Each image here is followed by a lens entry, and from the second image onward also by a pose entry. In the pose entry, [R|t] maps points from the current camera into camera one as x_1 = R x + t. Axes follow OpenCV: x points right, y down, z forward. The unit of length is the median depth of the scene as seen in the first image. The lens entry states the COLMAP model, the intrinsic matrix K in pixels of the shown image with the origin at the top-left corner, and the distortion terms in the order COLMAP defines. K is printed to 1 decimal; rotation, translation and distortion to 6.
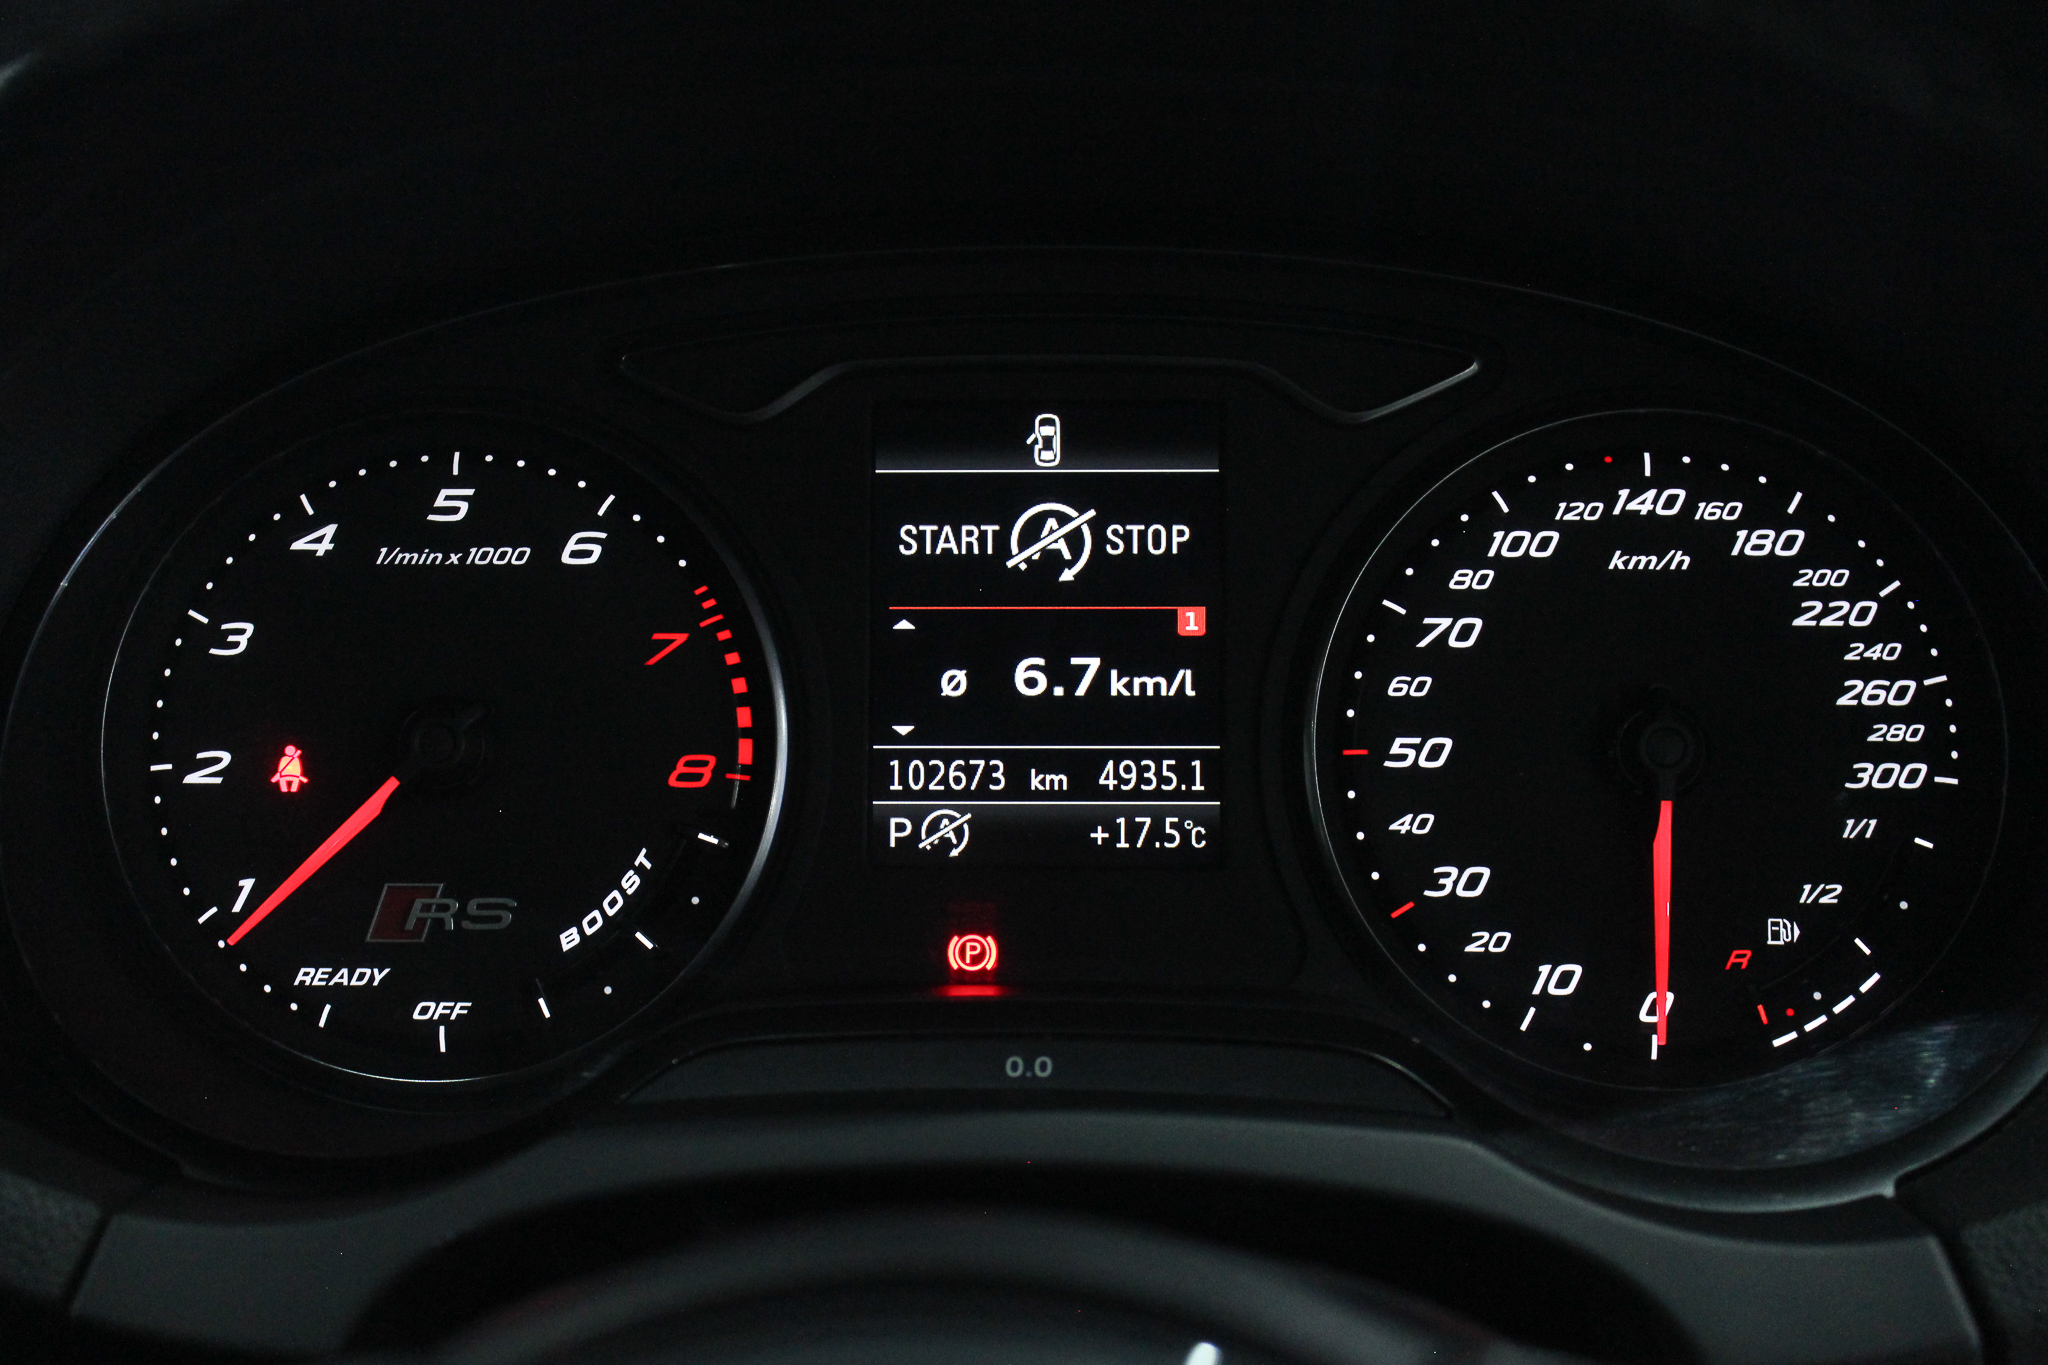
lens RADIAL K [[2043.5, 0, 1025.6], [0, 2043.5, 732.1], [0, 0, 1]] dist [-0.019563, -0.009797]
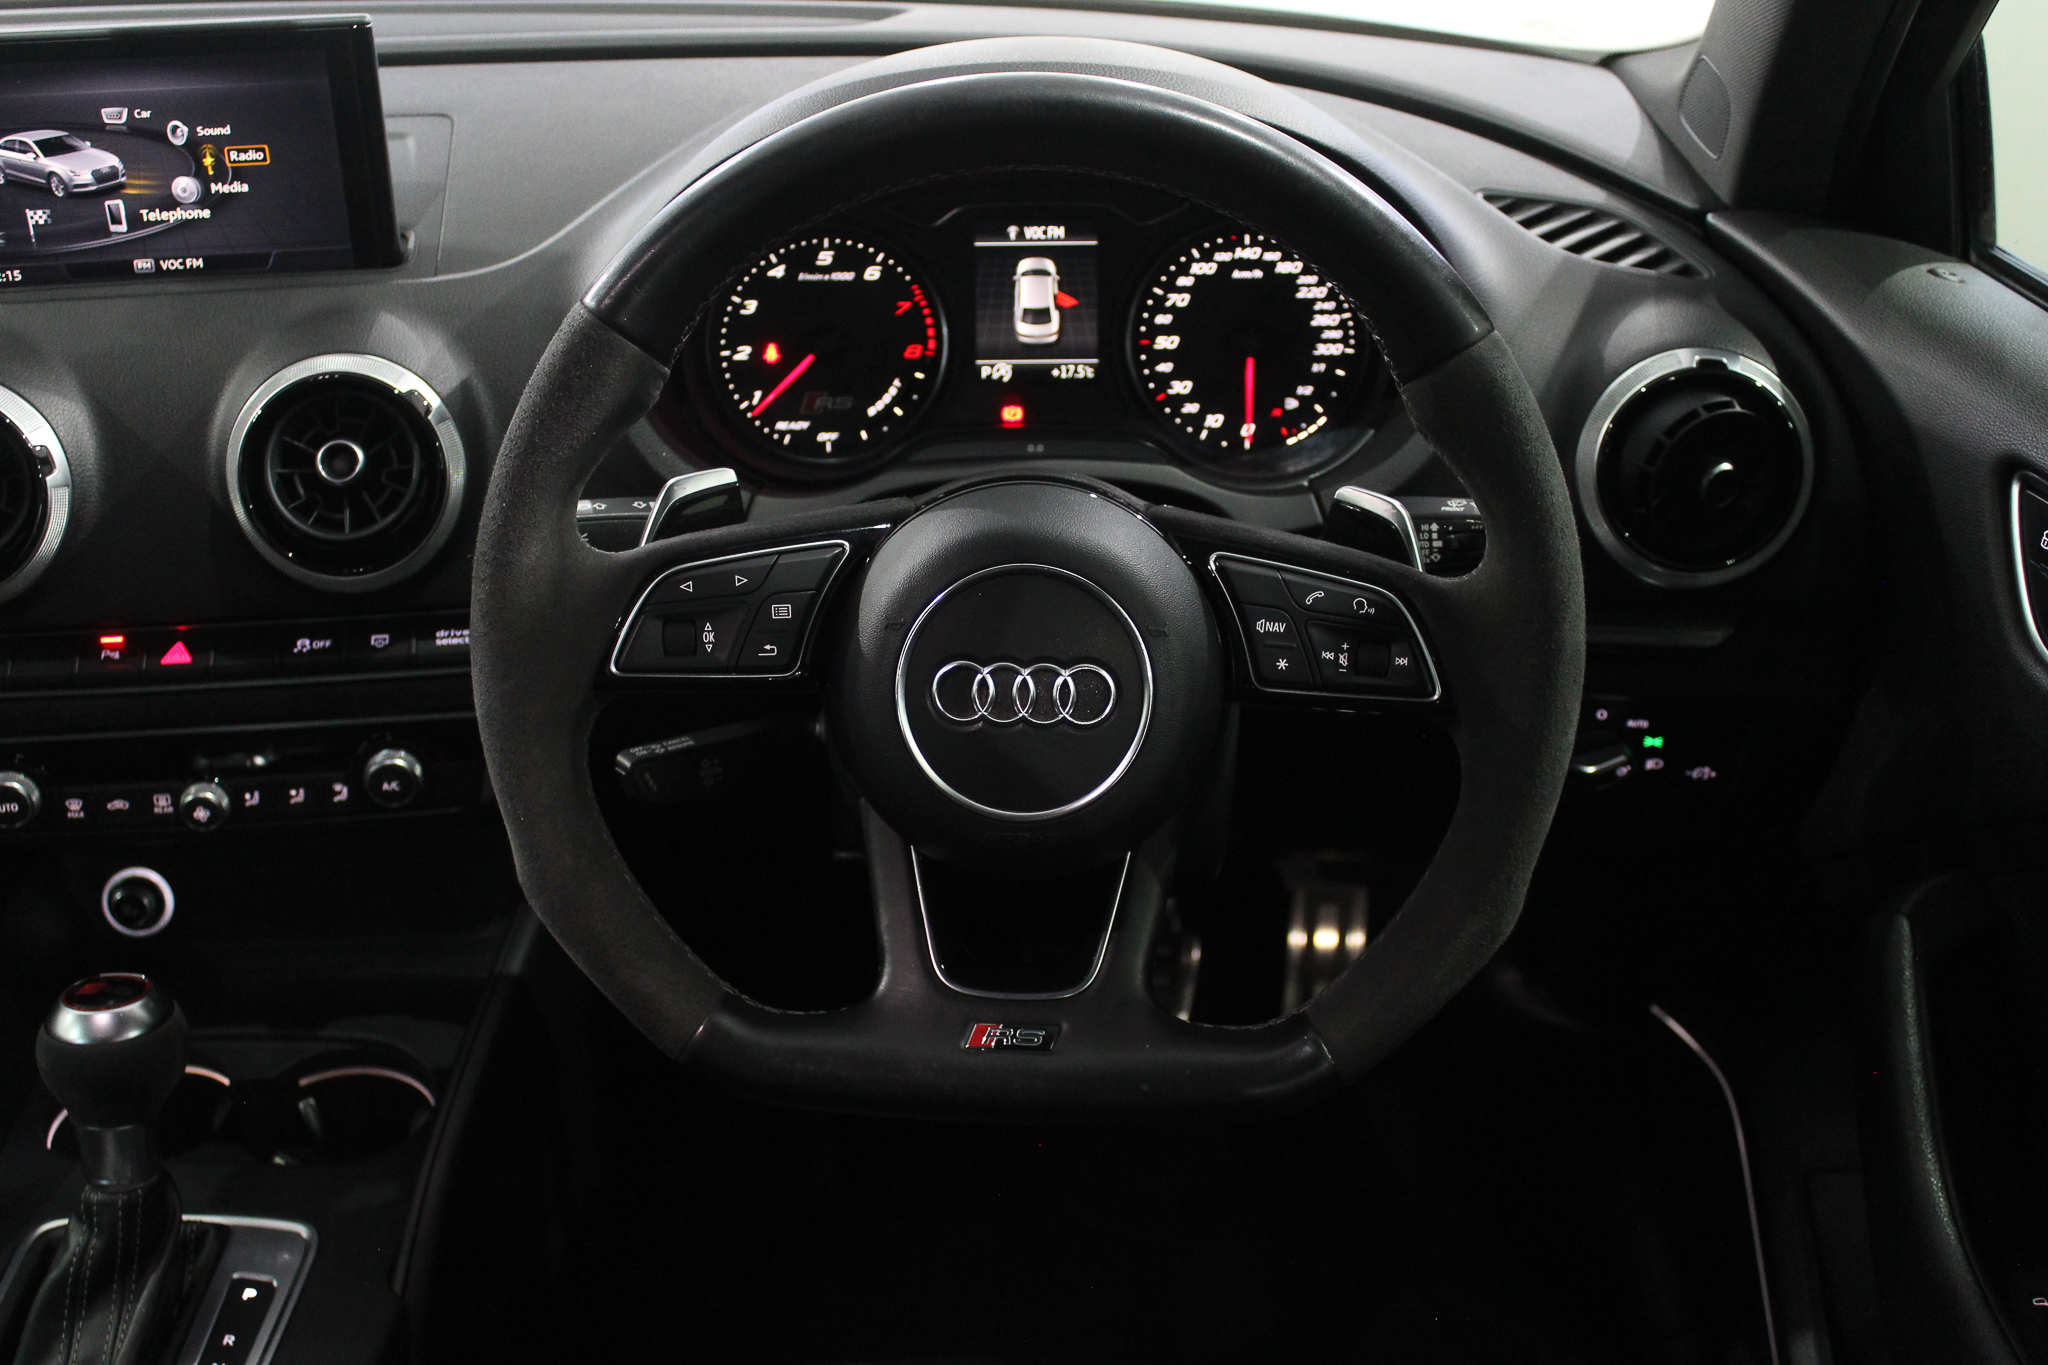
lens RADIAL K [[2324.7, 0, 1025.1], [0, 2324.7, 696.0], [0, 0, 1]] dist [-0.109113, 0.137602]
pose [[0.999880, -0.012782, 0.008794, -0.041483], [0.011305, 0.988422, 0.151305, 0.006086], [-0.010626, -0.151188, 0.988448, -2.291498]]
